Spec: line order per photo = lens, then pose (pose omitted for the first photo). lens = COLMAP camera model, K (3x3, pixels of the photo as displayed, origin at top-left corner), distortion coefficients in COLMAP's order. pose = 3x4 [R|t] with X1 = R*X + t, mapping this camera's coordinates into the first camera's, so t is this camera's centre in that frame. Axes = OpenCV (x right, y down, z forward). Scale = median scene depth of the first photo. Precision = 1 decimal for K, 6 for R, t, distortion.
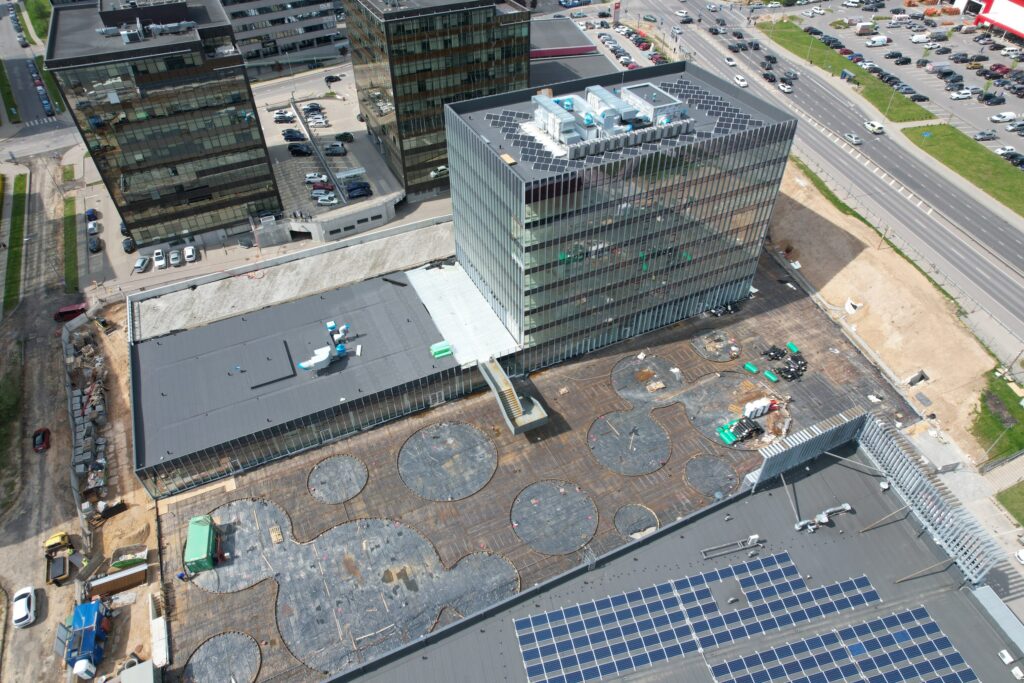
lens RADIAL K [[655.0, 0, 514.8], [0, 655.0, 340.8], [0, 0, 1]] dist [-0.073165, 0.063932]
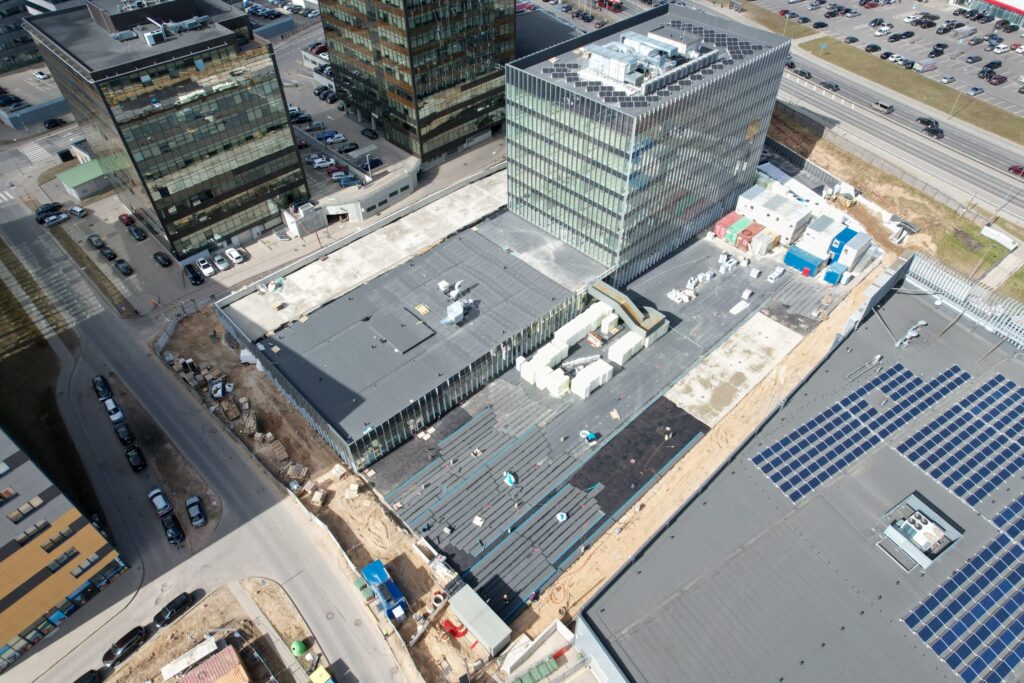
lens RADIAL K [[655.0, 0, 507.5], [0, 655.0, 343.3], [0, 0, 1]] dist [-0.073165, 0.063932]
pose [[0.949488, -0.223081, 0.220698, -0.411186], [0.212931, 0.974622, 0.069076, 0.017406], [-0.230506, -0.018593, 0.972893, -0.064198]]
